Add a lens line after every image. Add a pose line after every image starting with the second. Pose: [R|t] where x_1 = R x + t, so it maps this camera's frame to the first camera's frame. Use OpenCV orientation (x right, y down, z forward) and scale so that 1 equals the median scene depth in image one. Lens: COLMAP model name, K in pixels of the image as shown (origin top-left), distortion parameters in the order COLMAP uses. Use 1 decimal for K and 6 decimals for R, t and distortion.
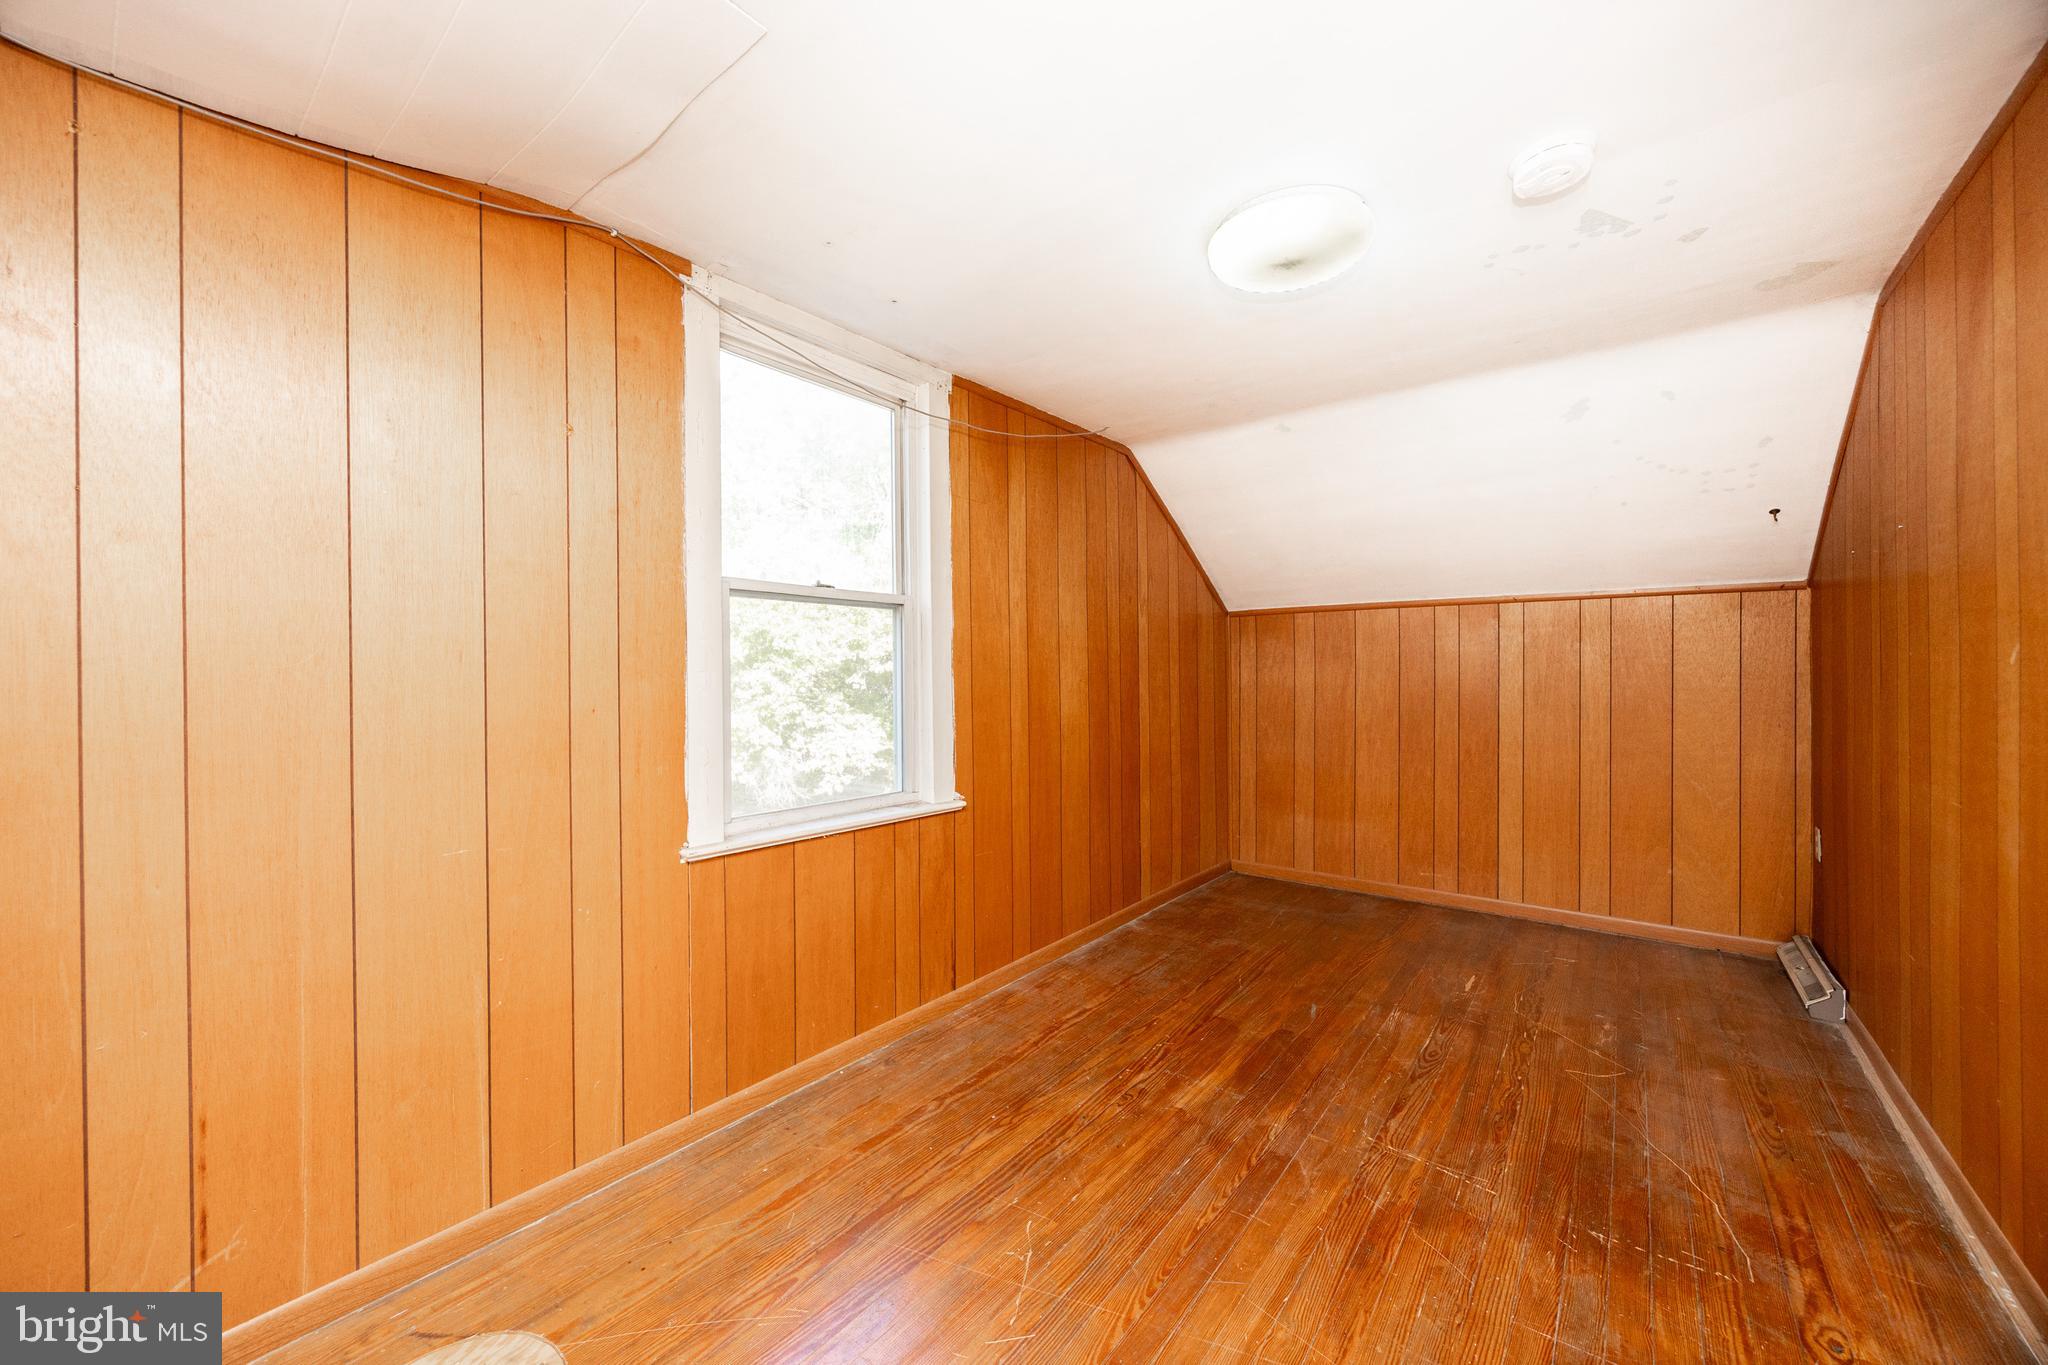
lens RADIAL K [[776.2, 0, 1033.2], [0, 776.2, 676.1], [0, 0, 1]] dist [-0.001601, -0.000006]
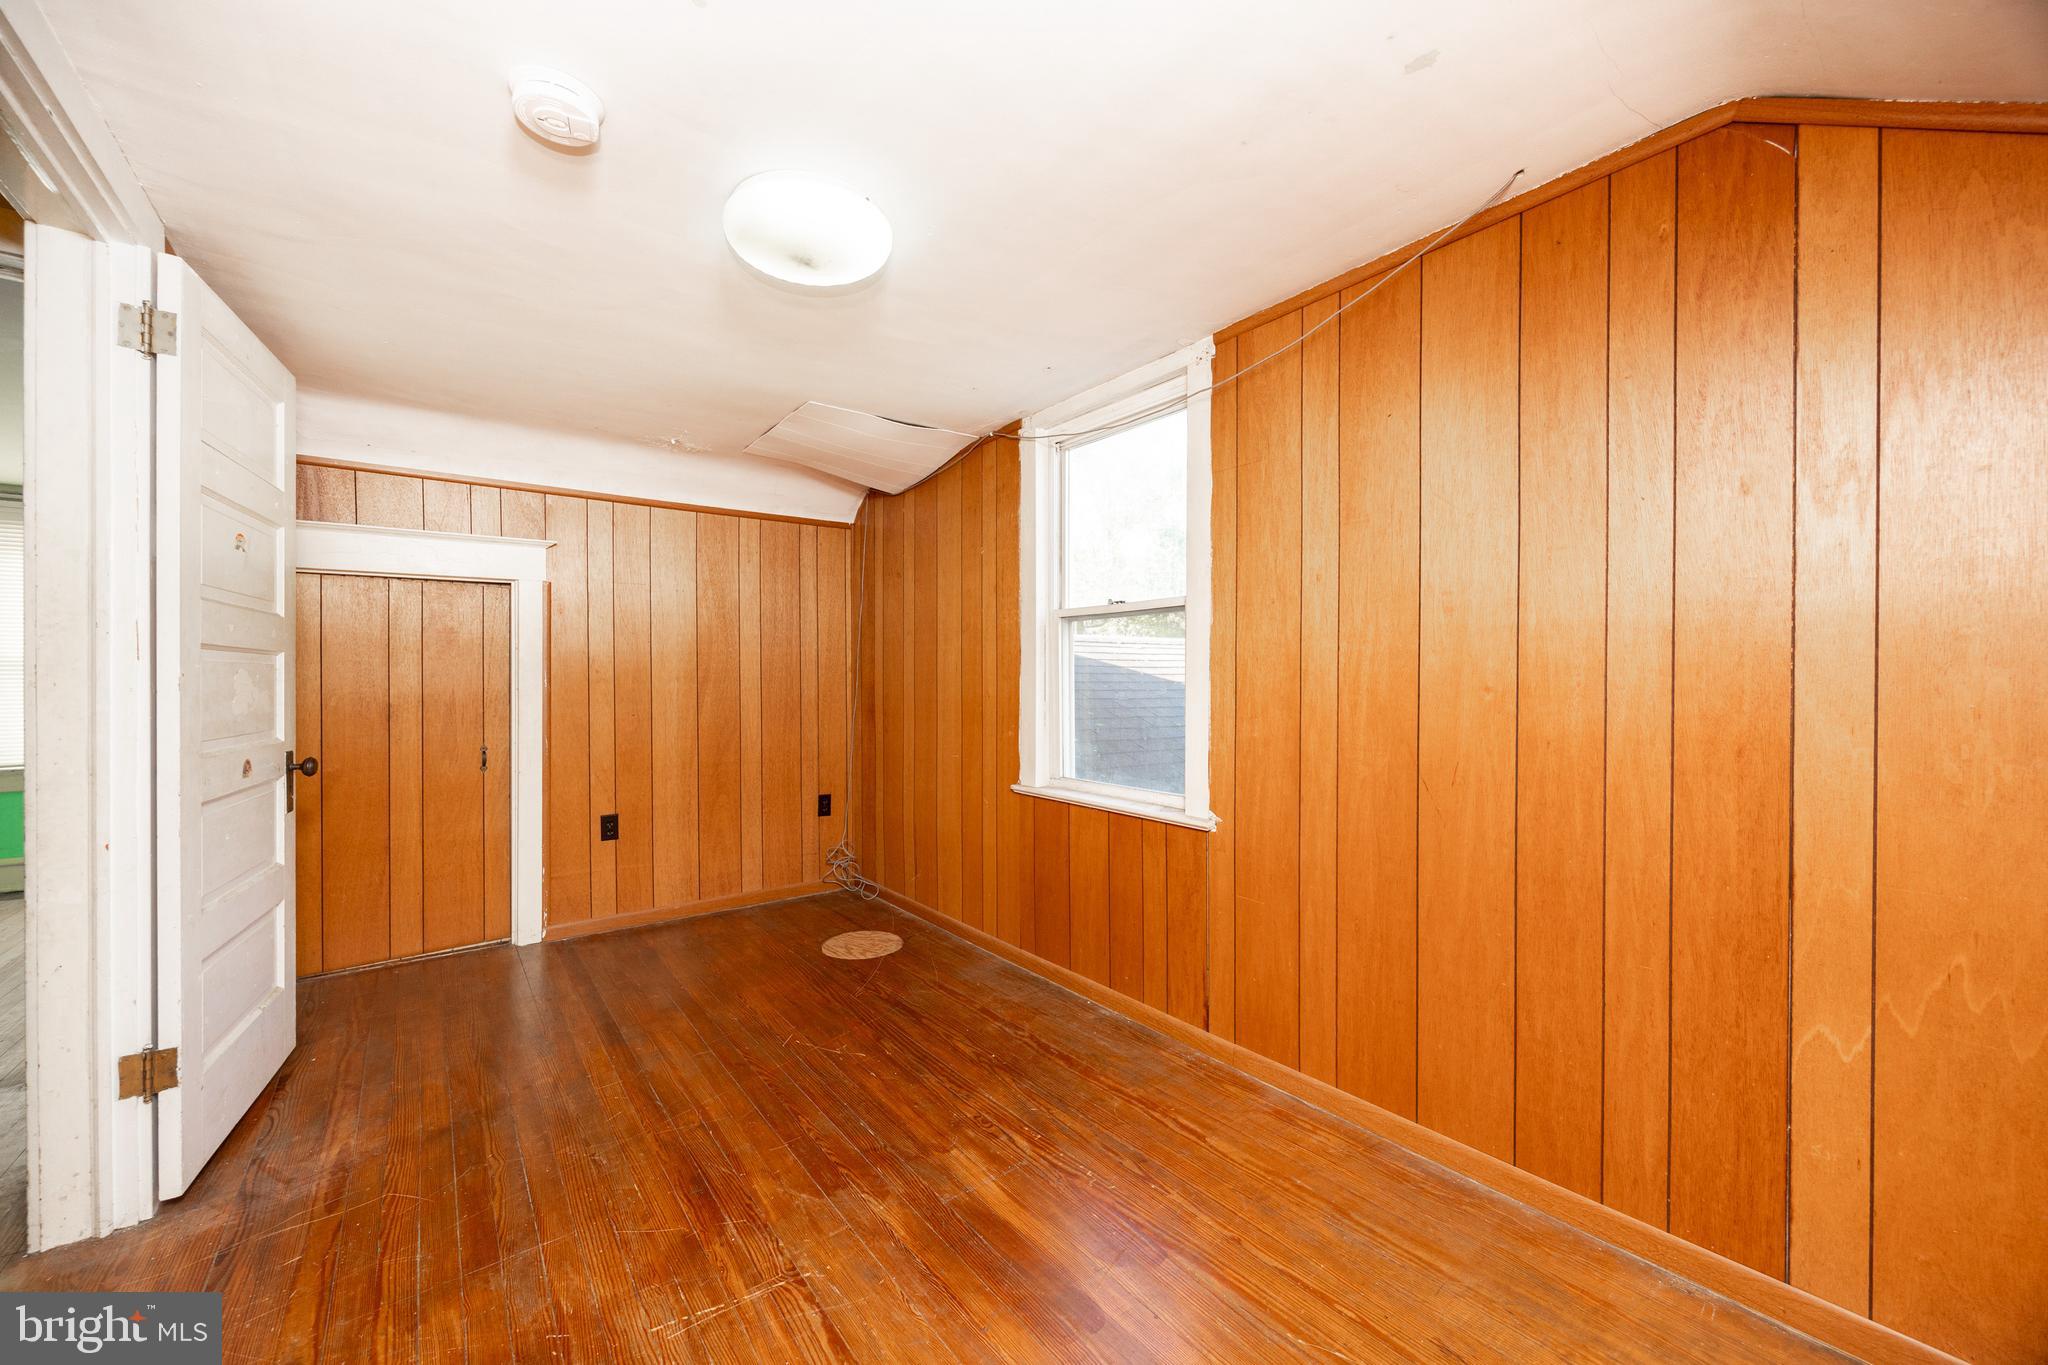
lens RADIAL K [[817.7, 0, 1024.0], [0, 817.7, 682.5], [0, 0, 1]] dist [-0.002989, -0.000002]
pose [[-0.274965, 0.012862, -0.961368, 1.054472], [0.006874, 0.999911, 0.011412, -0.009960], [0.961430, -0.003470, -0.275029, 1.307902]]
